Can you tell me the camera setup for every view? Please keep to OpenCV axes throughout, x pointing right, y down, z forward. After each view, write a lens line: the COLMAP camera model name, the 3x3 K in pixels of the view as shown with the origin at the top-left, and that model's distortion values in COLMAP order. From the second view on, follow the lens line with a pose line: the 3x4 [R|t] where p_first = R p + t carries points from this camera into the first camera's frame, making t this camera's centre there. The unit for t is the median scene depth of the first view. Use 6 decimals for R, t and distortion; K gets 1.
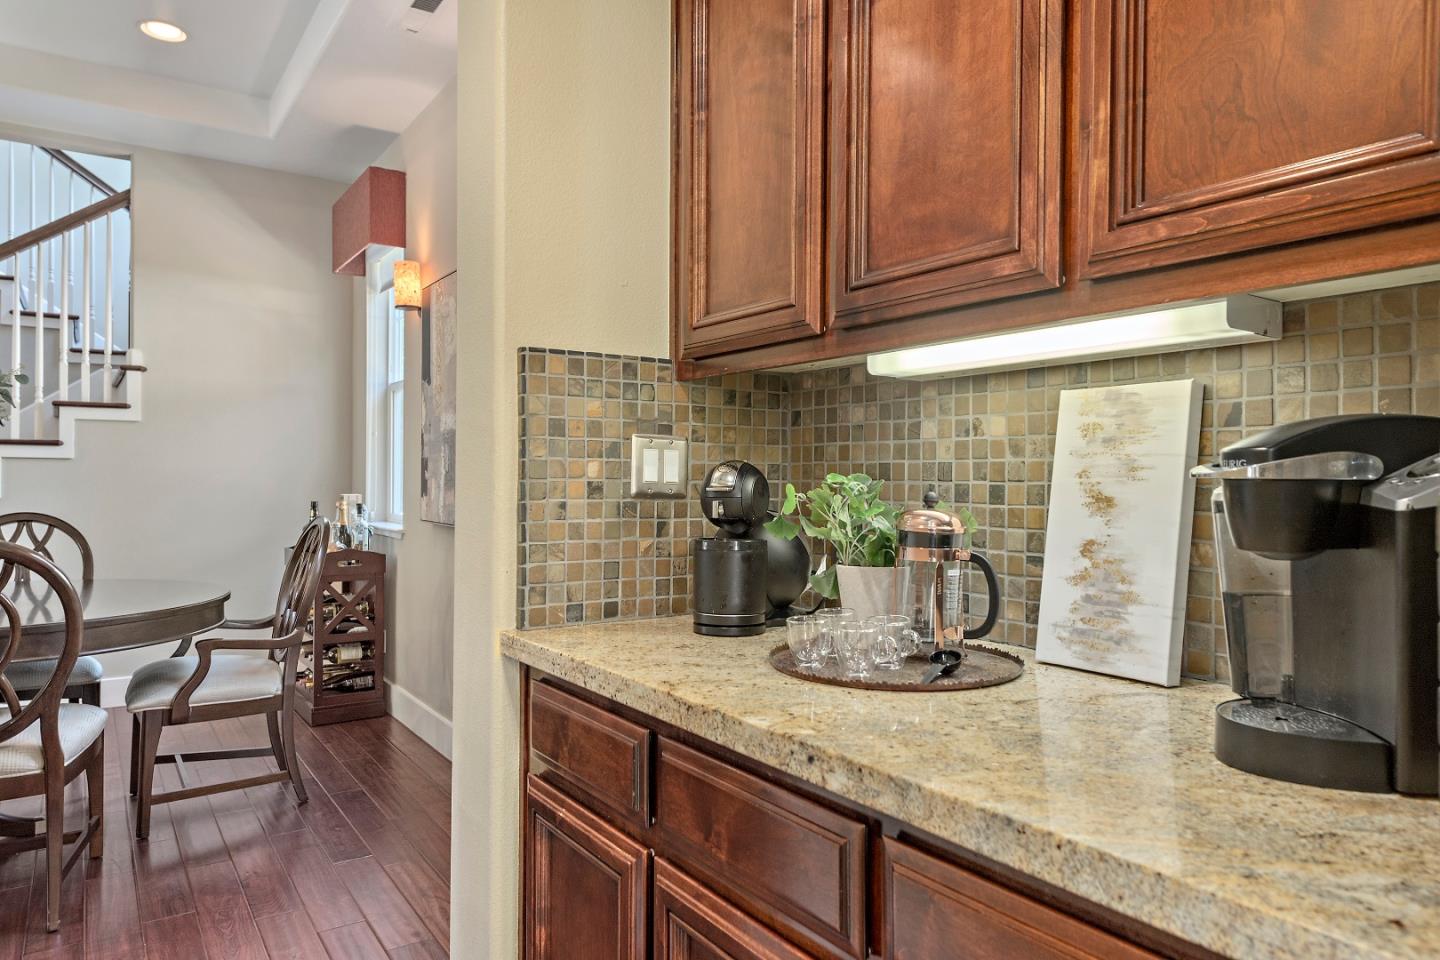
lens RADIAL K [[944.1, 0, 718.4], [0, 944.1, 476.9], [0, 0, 1]] dist [0.001657, -0.000032]
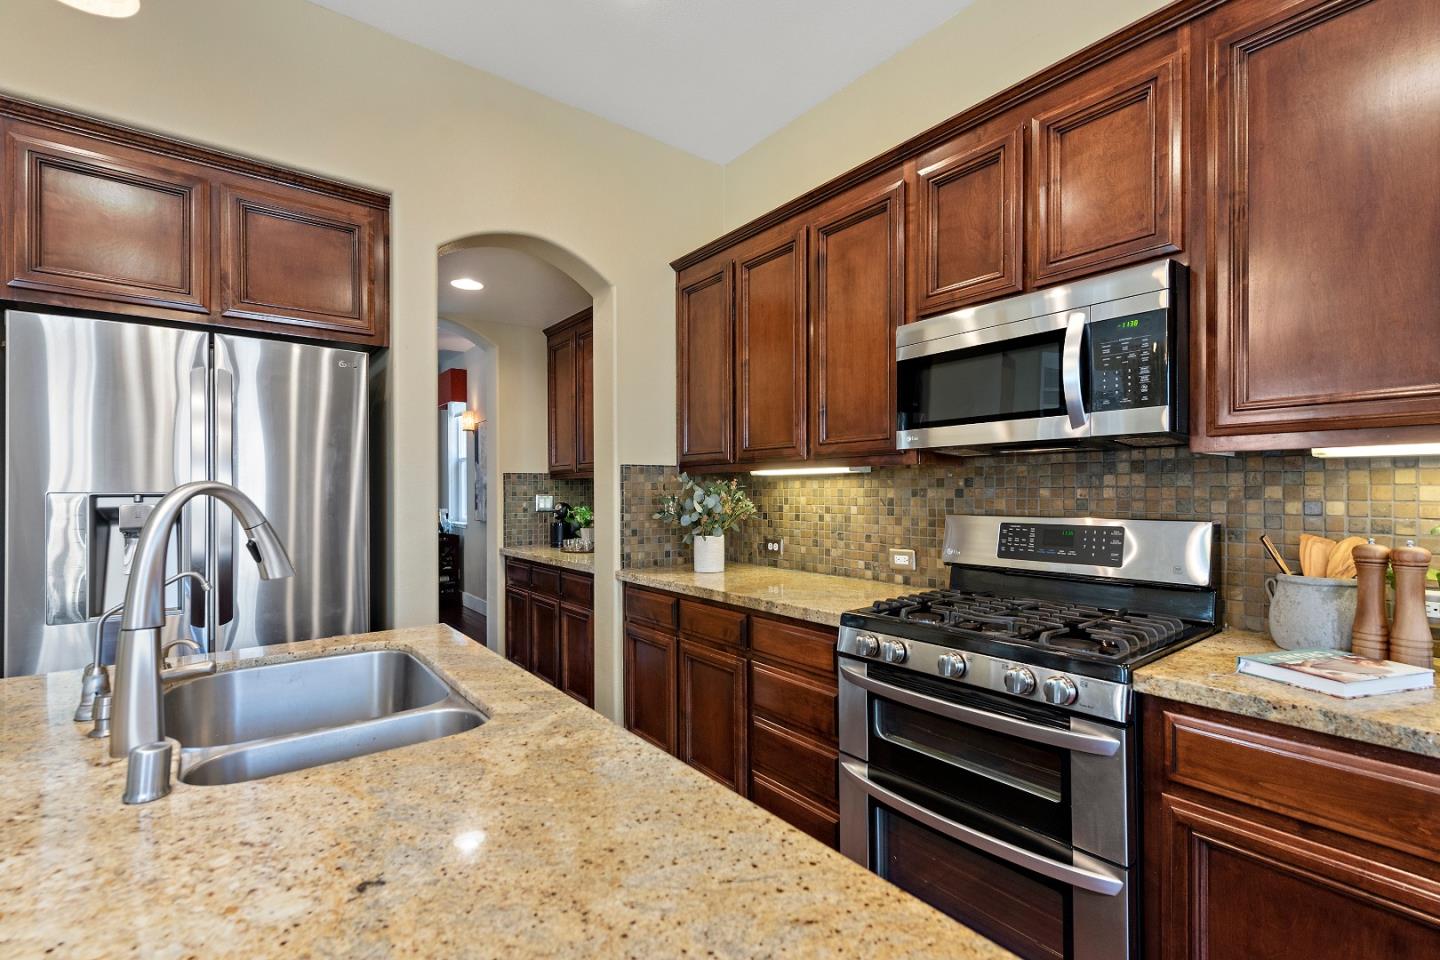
lens RADIAL K [[640.1, 0, 719.3], [0, 640.1, 493.1], [0, 0, 1]] dist [0.007623, -0.001011]
pose [[0.997745, -0.009550, 0.066438, 0.472889], [0.009237, 0.999945, 0.005012, -0.060236], [-0.066482, -0.004387, 0.997778, -1.598035]]
